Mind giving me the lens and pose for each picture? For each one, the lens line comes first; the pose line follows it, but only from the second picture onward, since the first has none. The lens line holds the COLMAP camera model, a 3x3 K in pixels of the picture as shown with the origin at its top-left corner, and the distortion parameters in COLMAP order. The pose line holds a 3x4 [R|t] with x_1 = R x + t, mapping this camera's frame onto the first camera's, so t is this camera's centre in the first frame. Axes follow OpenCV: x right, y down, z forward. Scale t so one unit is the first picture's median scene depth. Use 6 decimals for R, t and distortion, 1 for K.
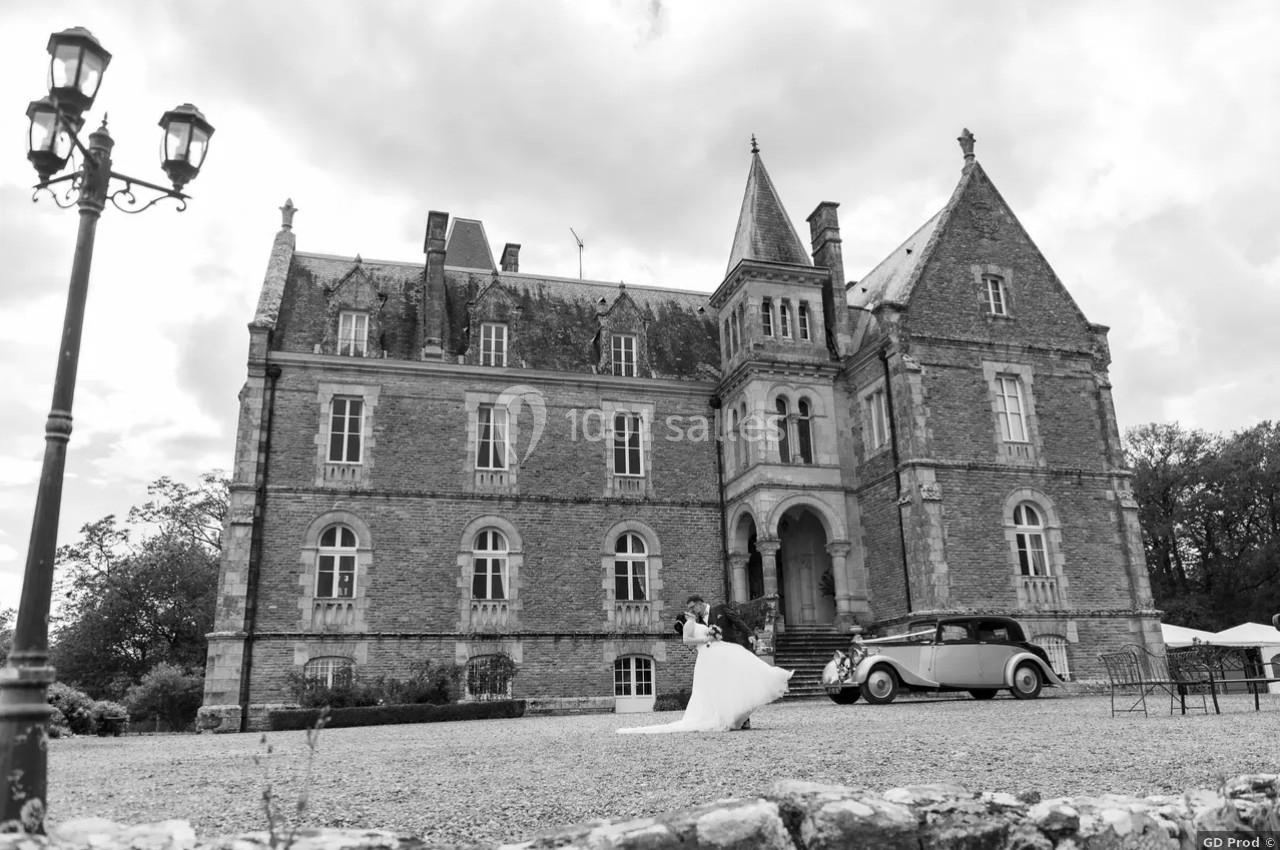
lens RADIAL K [[916.2, 0, 640.0], [0, 916.2, 425.0], [0, 0, 1]] dist [-0.036380, 0.000025]
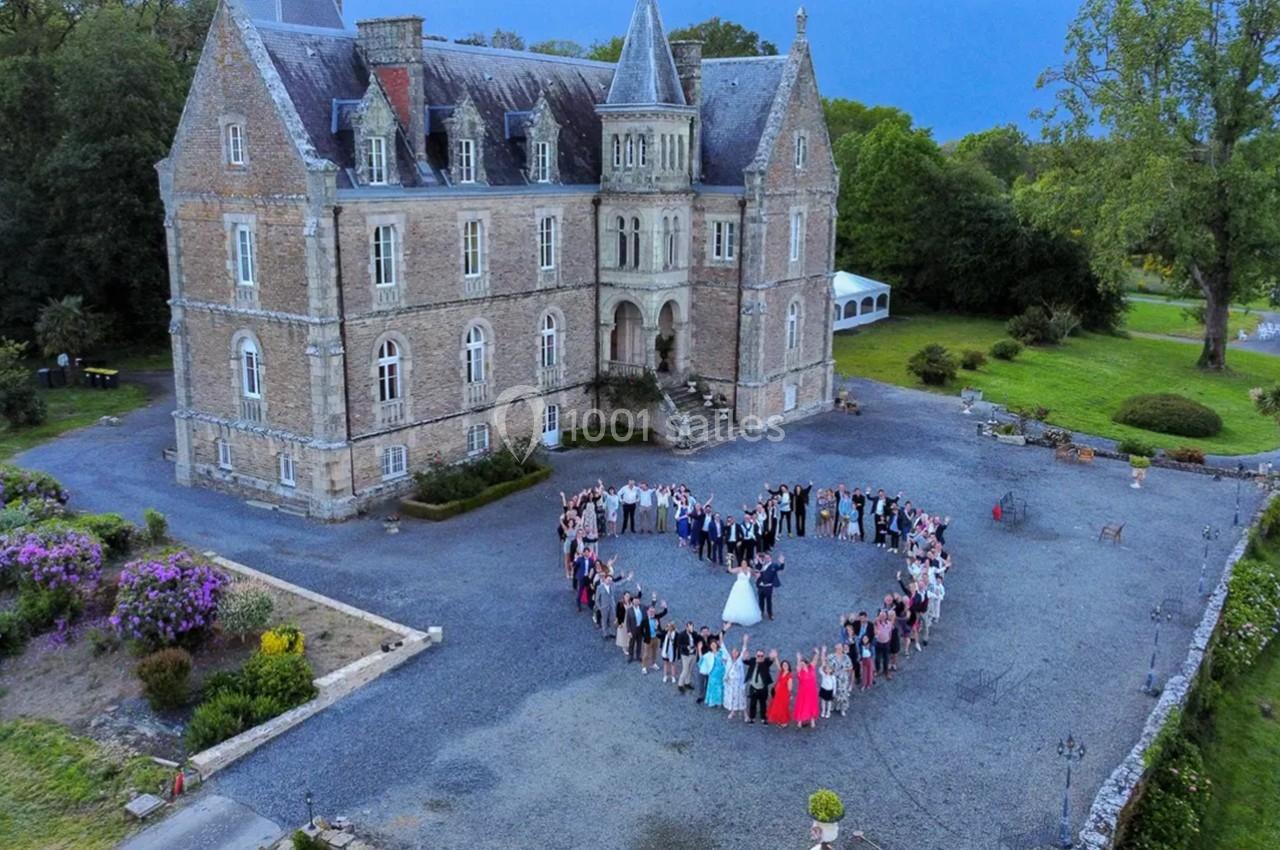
lens RADIAL K [[1144.4, 0, 640.0], [0, 1144.4, 425.0], [0, 0, 1]] dist [0.000046, 0.000173]
pose [[0.776025, -0.104246, 0.622027, -0.971040], [-0.217976, 0.881142, 0.419613, -0.470957], [-0.591837, -0.461217, 0.661065, -0.226536]]
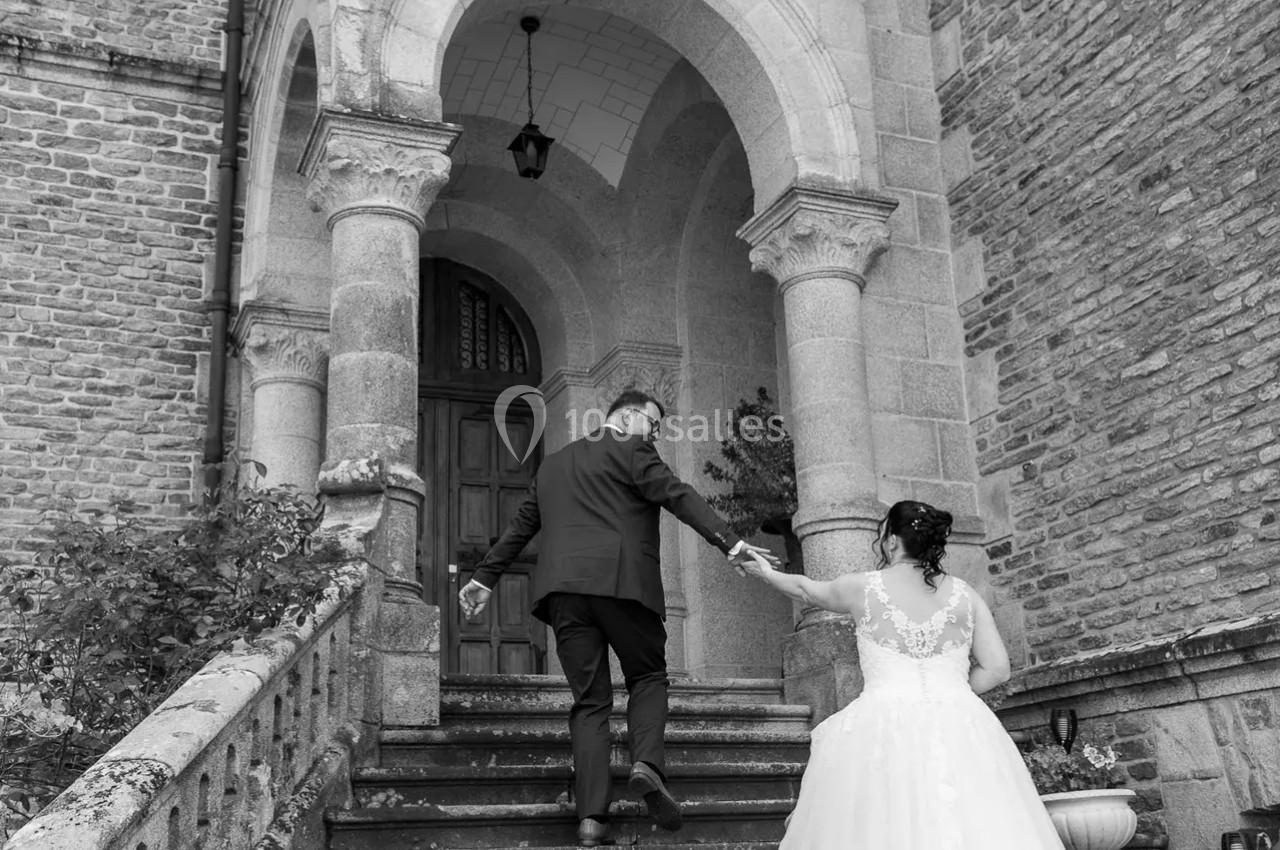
lens RADIAL K [[1416.7, 0, 640.0], [0, 1416.7, 425.0], [0, 0, 1]] dist [0.004869, 0.005972]
pose [[0.993541, 0.026912, 0.110241, 0.155694], [-0.026706, 0.999638, -0.003349, 0.171333], [-0.110291, 0.000384, 0.993899, 0.741415]]
